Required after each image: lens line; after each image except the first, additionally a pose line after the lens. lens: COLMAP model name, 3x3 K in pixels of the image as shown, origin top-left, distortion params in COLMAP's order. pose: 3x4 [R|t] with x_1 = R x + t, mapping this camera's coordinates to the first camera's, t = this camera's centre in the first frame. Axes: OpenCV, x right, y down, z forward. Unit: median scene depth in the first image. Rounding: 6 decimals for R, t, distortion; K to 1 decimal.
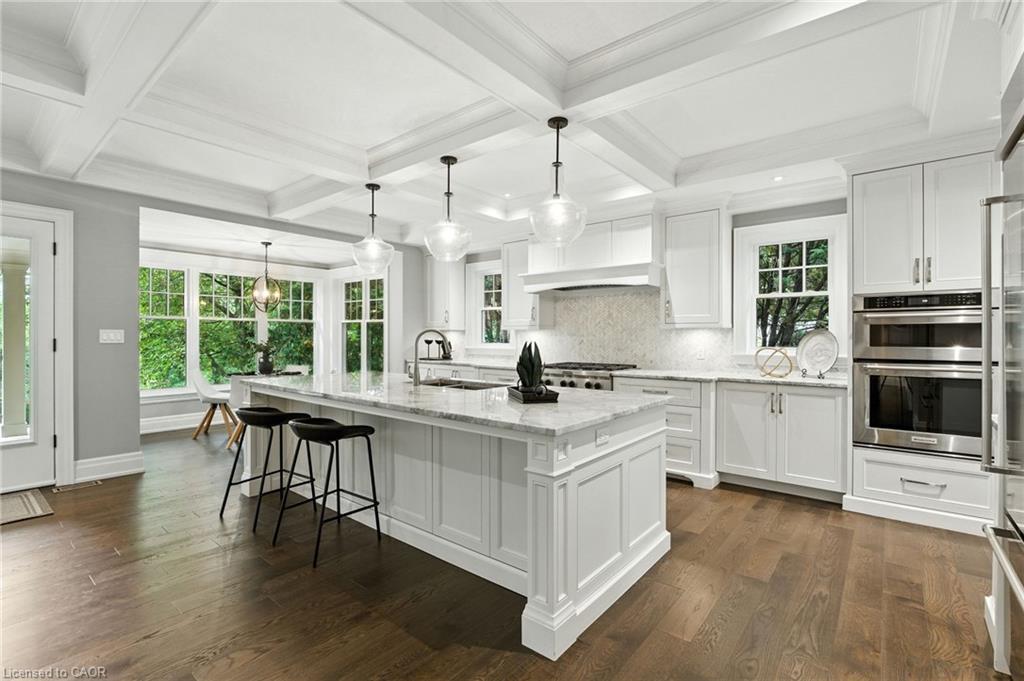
lens RADIAL K [[461.6, 0, 512.2], [0, 461.6, 342.3], [0, 0, 1]] dist [-0.020837, 0.000757]
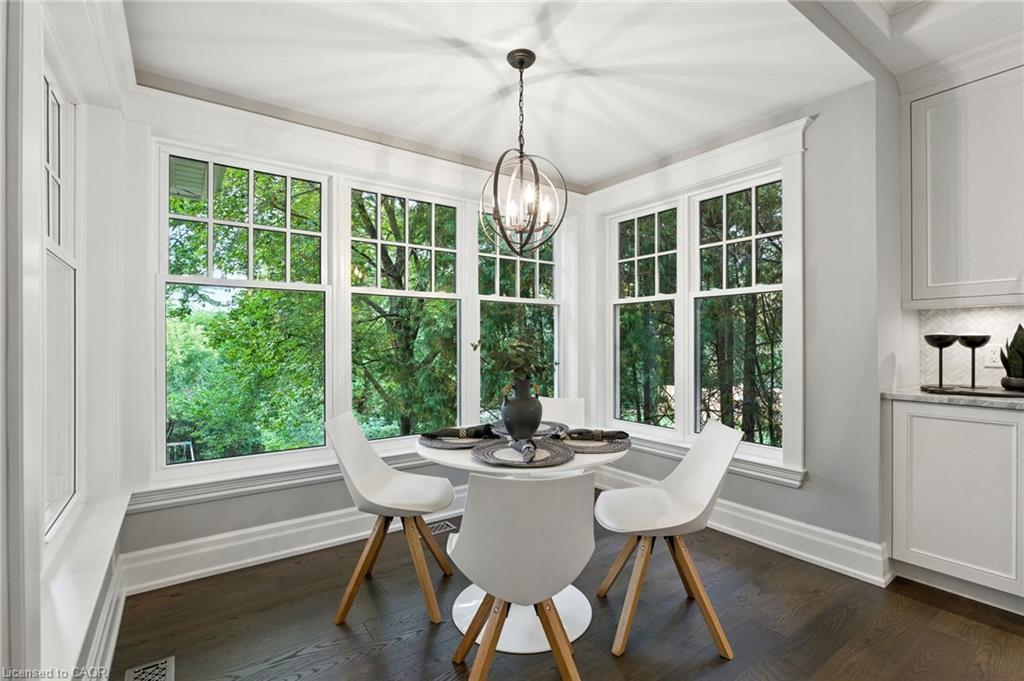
lens RADIAL K [[461.6, 0, 513.1], [0, 461.6, 342.3], [0, 0, 1]] dist [-0.020837, 0.000757]
pose [[0.968364, -0.006770, -0.249450, -0.637728], [0.003767, 0.999915, -0.012512, 0.005202], [0.249514, 0.011176, 0.968307, 0.918196]]
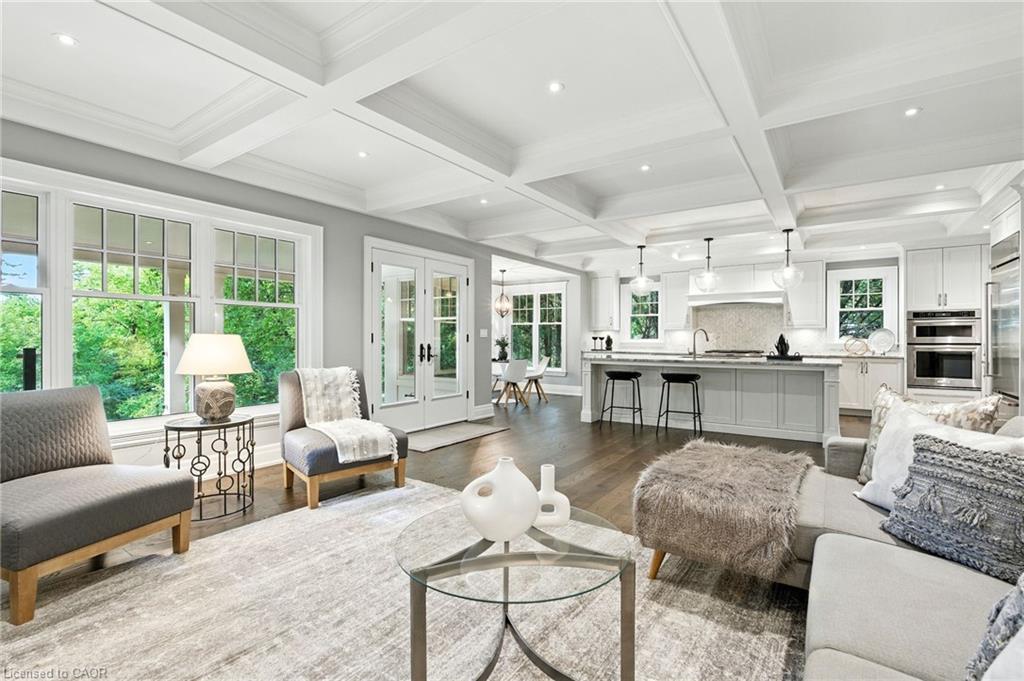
lens RADIAL K [[461.6, 0, 508.1], [0, 461.6, 340.4], [0, 0, 1]] dist [-0.020837, 0.000757]
pose [[0.997508, -0.003122, 0.070491, -0.863035], [0.003689, 0.999962, -0.007918, 0.025497], [-0.070464, 0.008158, 0.997481, -0.651301]]
